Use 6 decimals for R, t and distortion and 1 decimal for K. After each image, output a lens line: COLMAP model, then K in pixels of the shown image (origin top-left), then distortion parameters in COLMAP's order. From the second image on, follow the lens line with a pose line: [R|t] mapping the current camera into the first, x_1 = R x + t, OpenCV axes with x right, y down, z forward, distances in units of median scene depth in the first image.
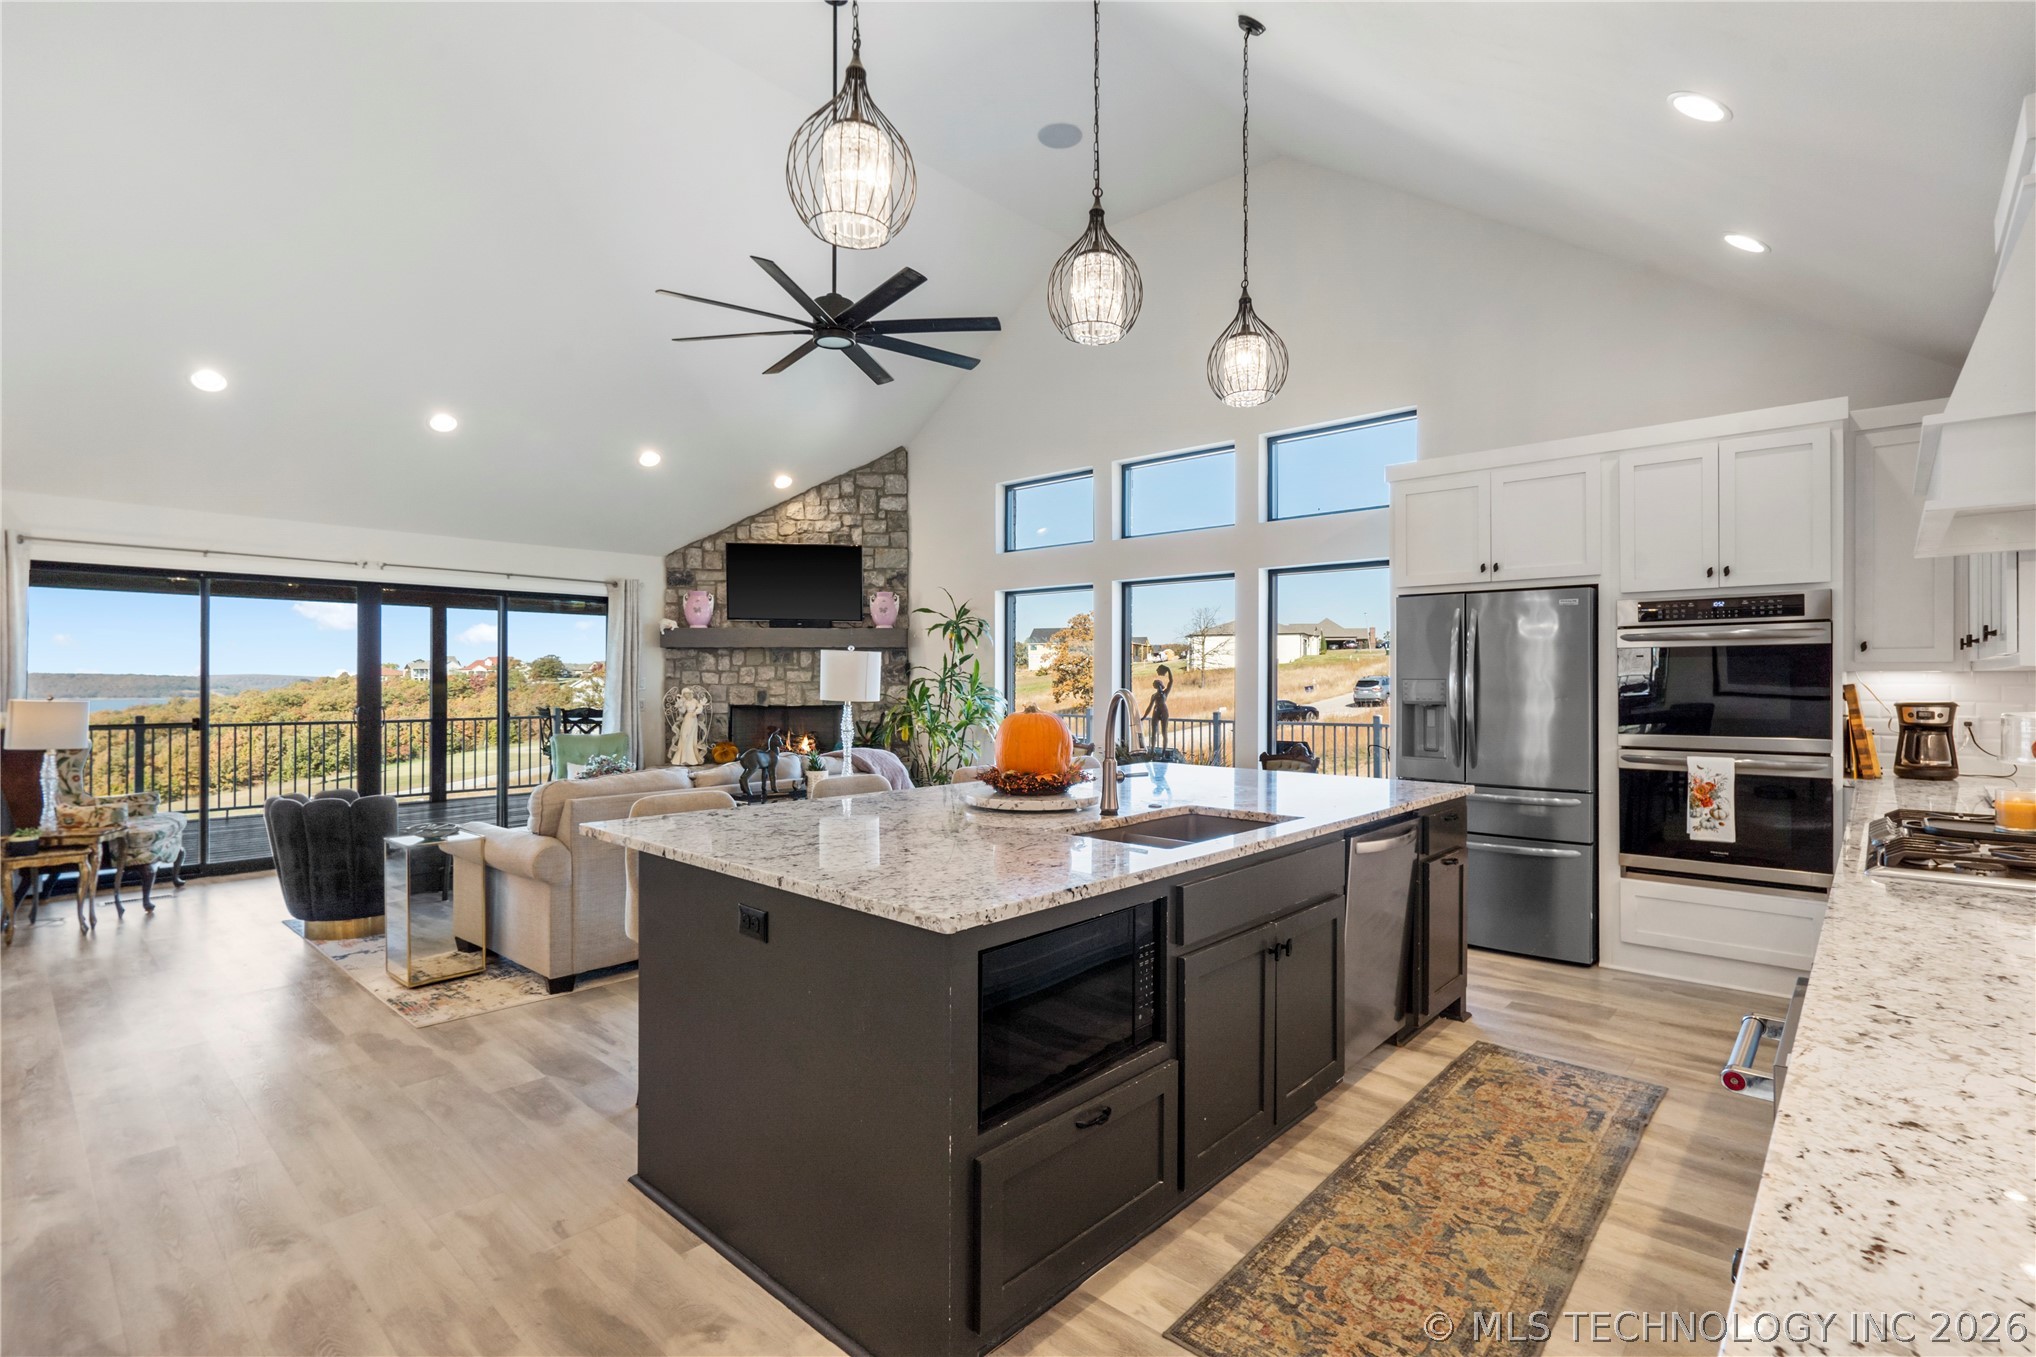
lens RADIAL K [[957.0, 0, 1074.9], [0, 957.0, 680.9], [0, 0, 1]] dist [-0.002712, 0.001860]
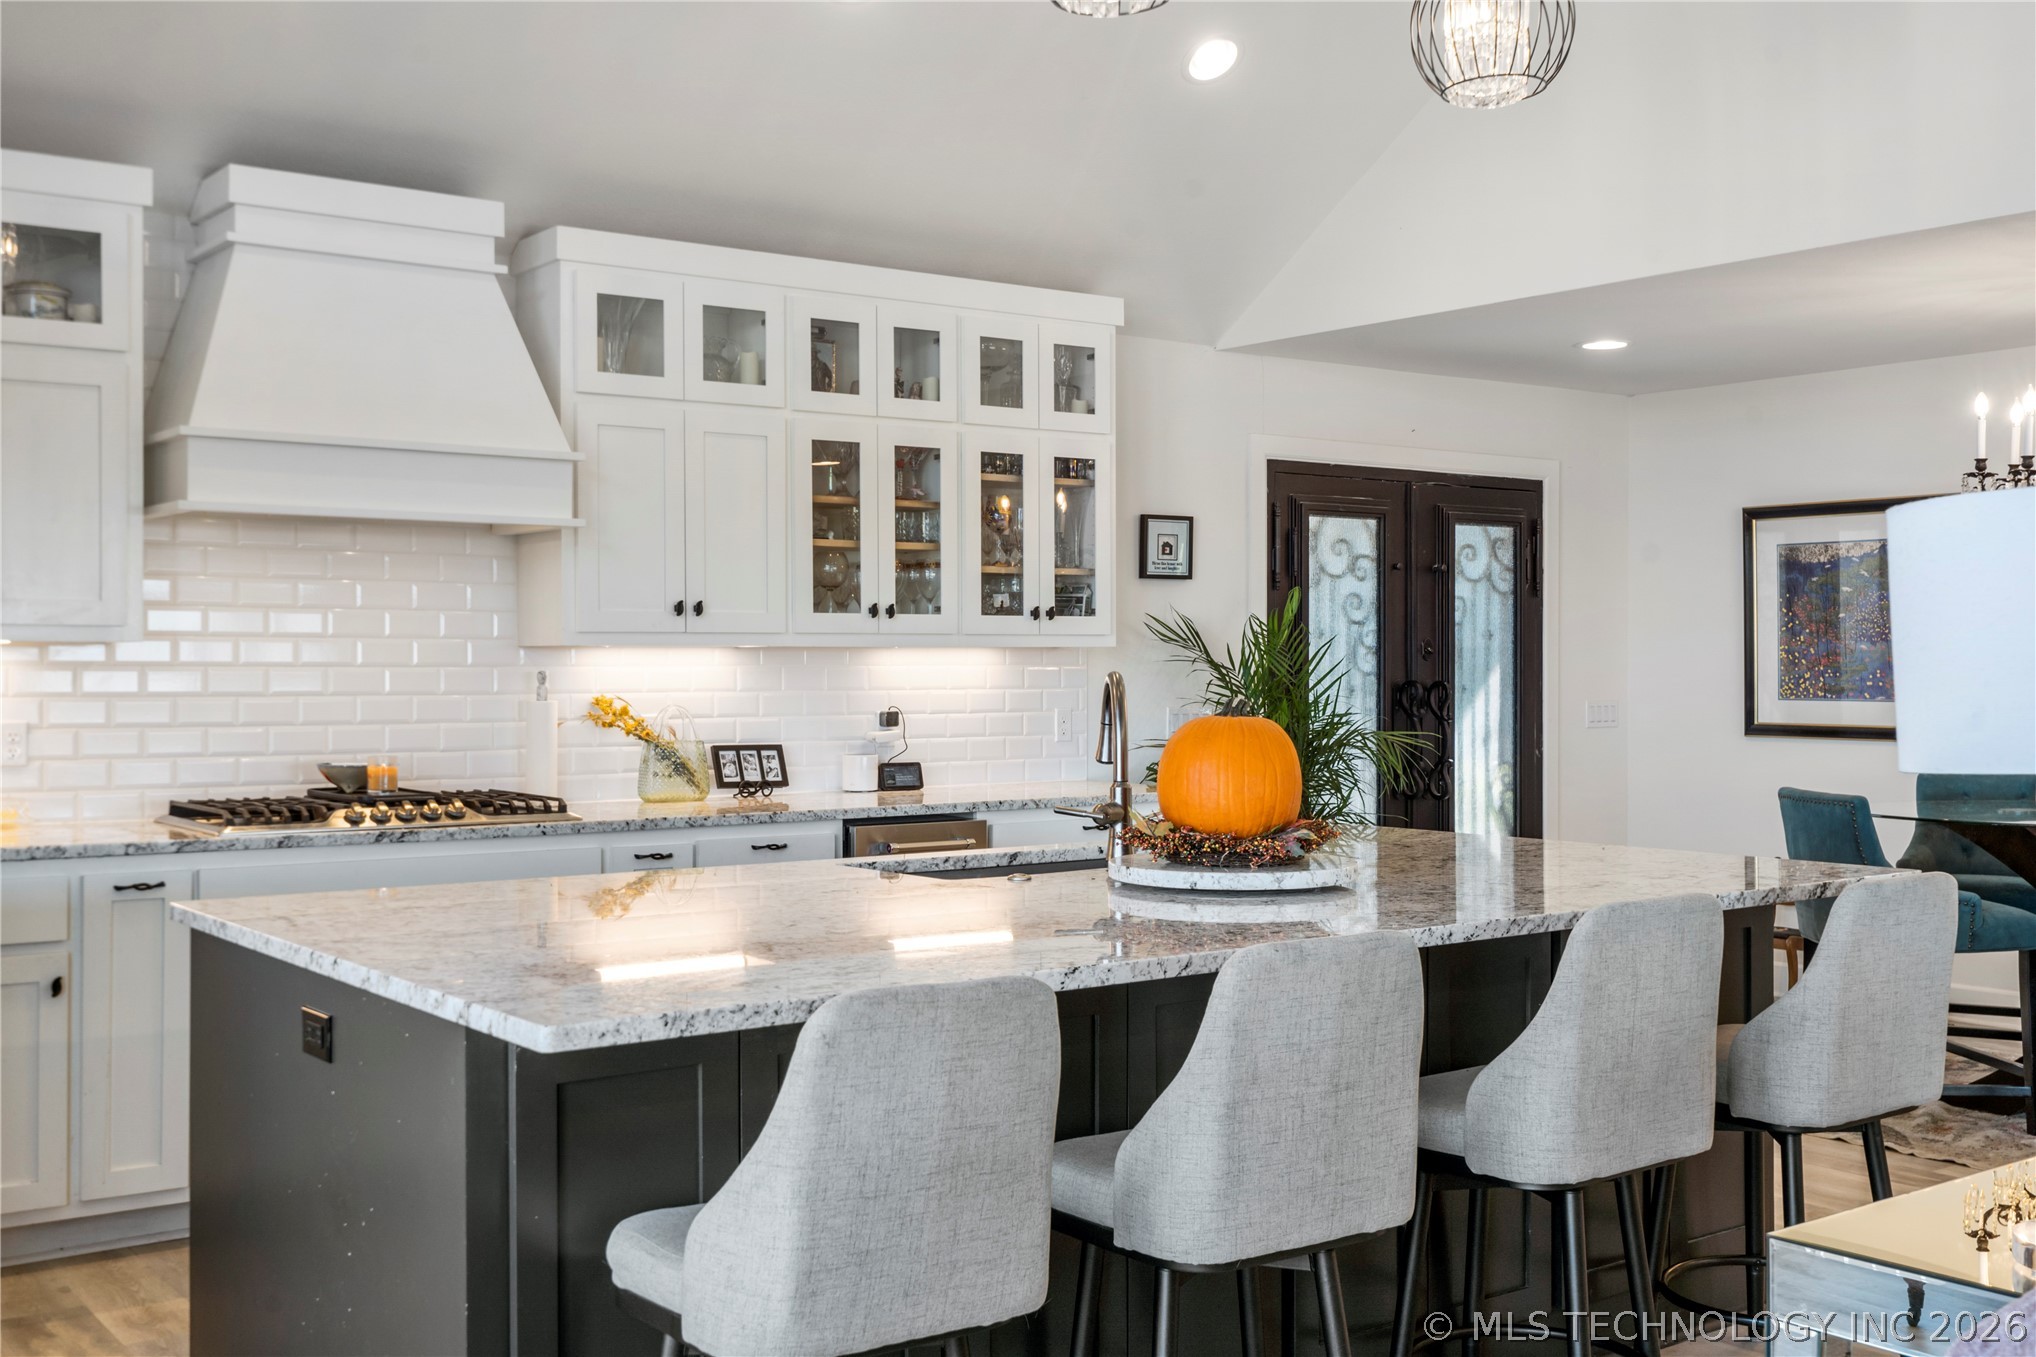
lens RADIAL K [[2125.1, 0, 1024.2], [0, 2125.1, 666.3], [0, 0, 1]] dist [0.023848, 0.000000]
pose [[-0.977081, -0.000139, 0.212867, -0.098111], [-0.000048, 1.000000, 0.000435, 0.002785], [-0.212867, 0.000415, -0.977081, 1.142354]]
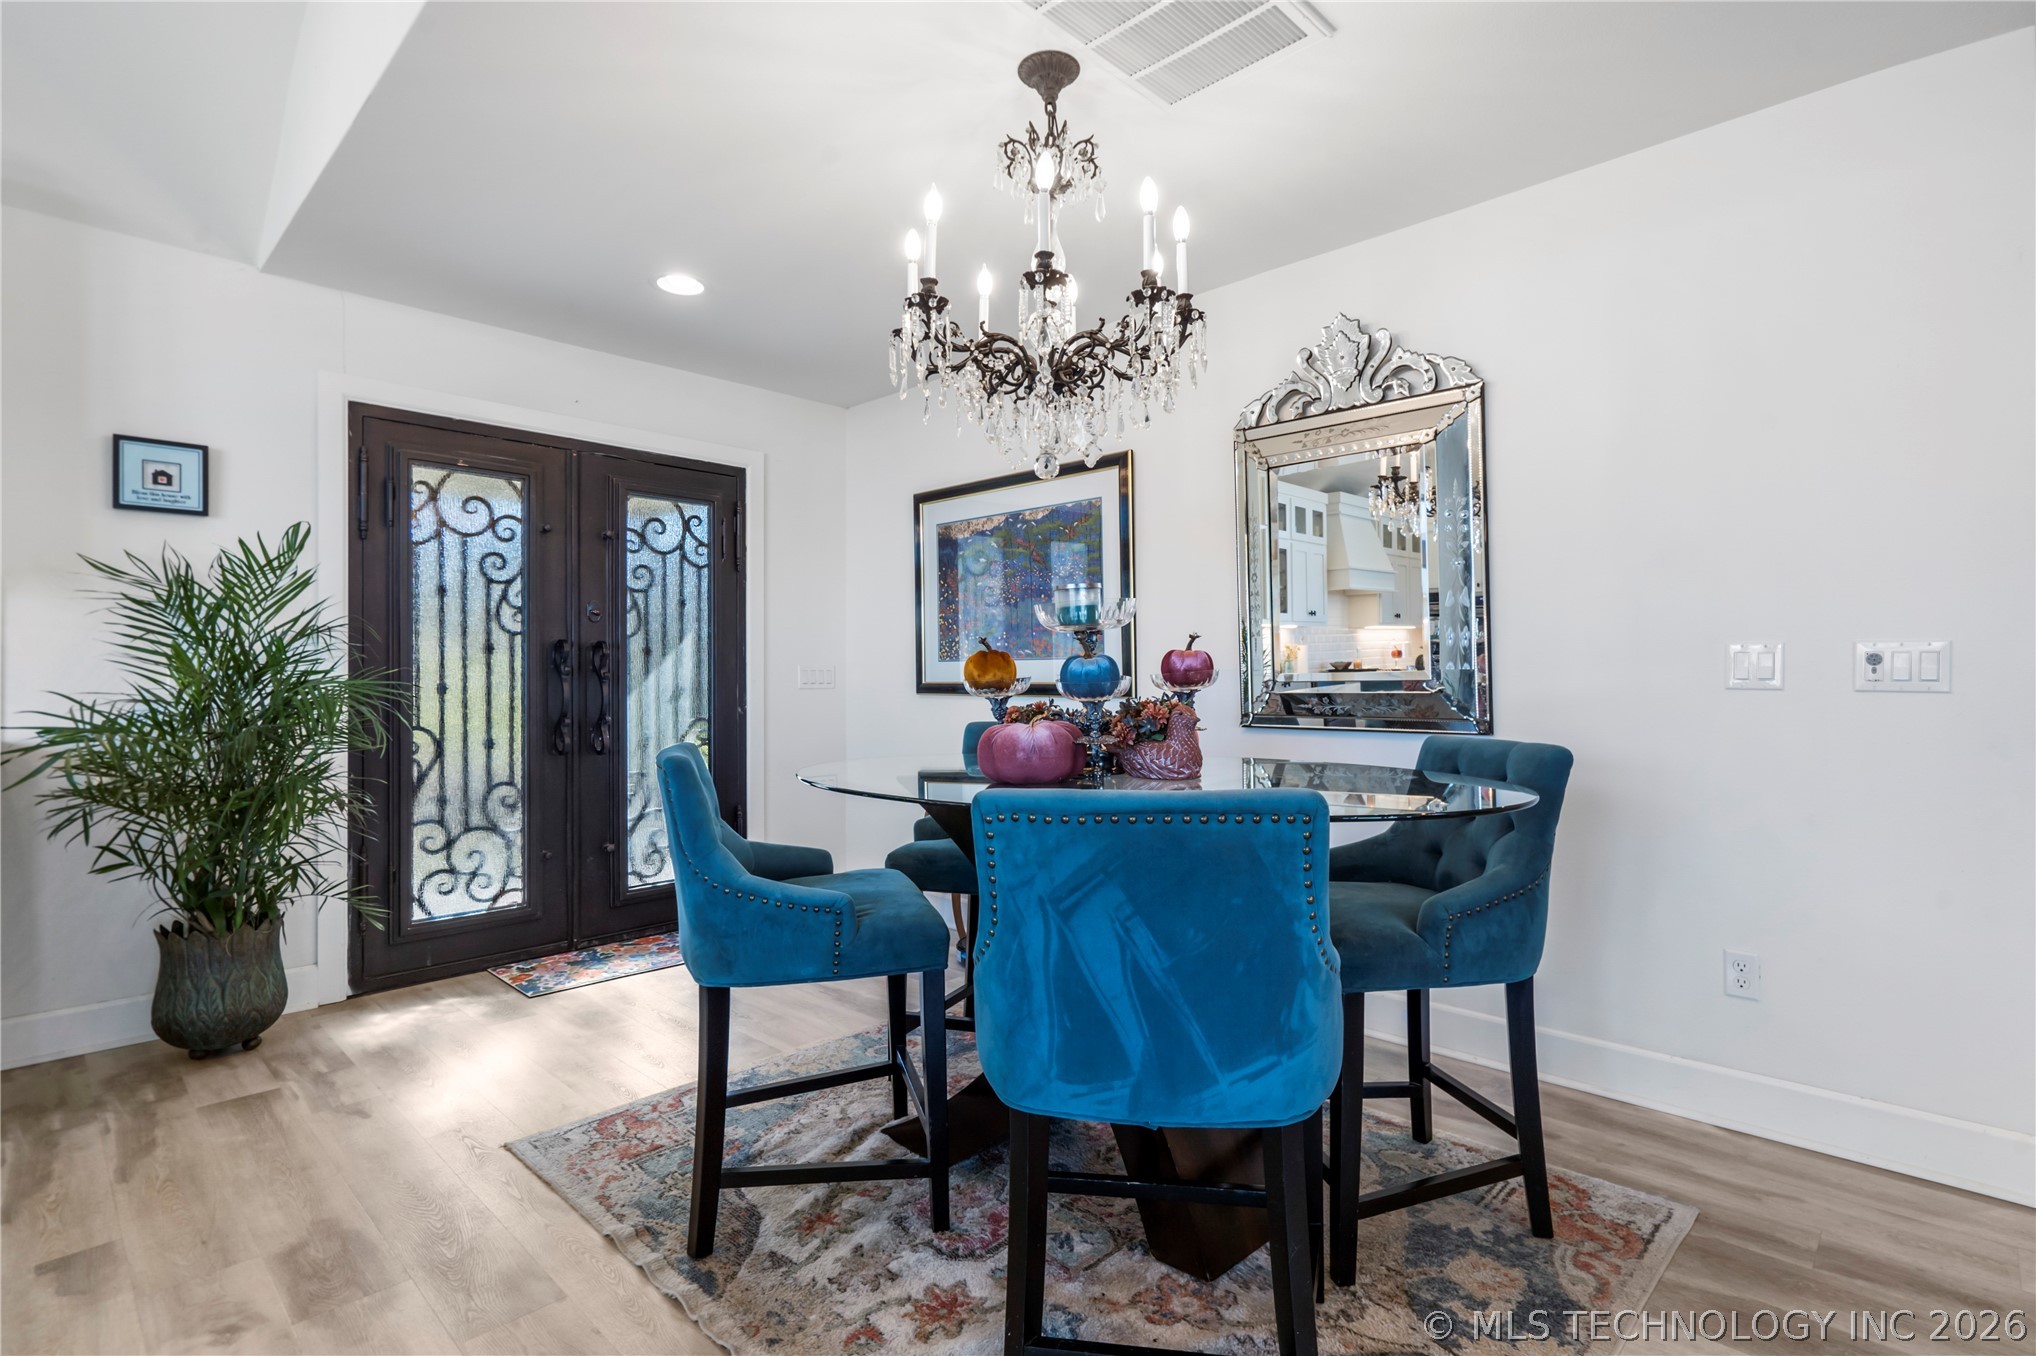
lens RADIAL K [[957.0, 0, 1062.0], [0, 957.0, 673.0], [0, 0, 1]] dist [-0.002712, 0.001860]
pose [[-0.999535, 0.001173, 0.030456, -0.377772], [0.000954, 0.999974, -0.007196, 0.037184], [-0.030464, -0.007164, -0.999510, 0.437265]]
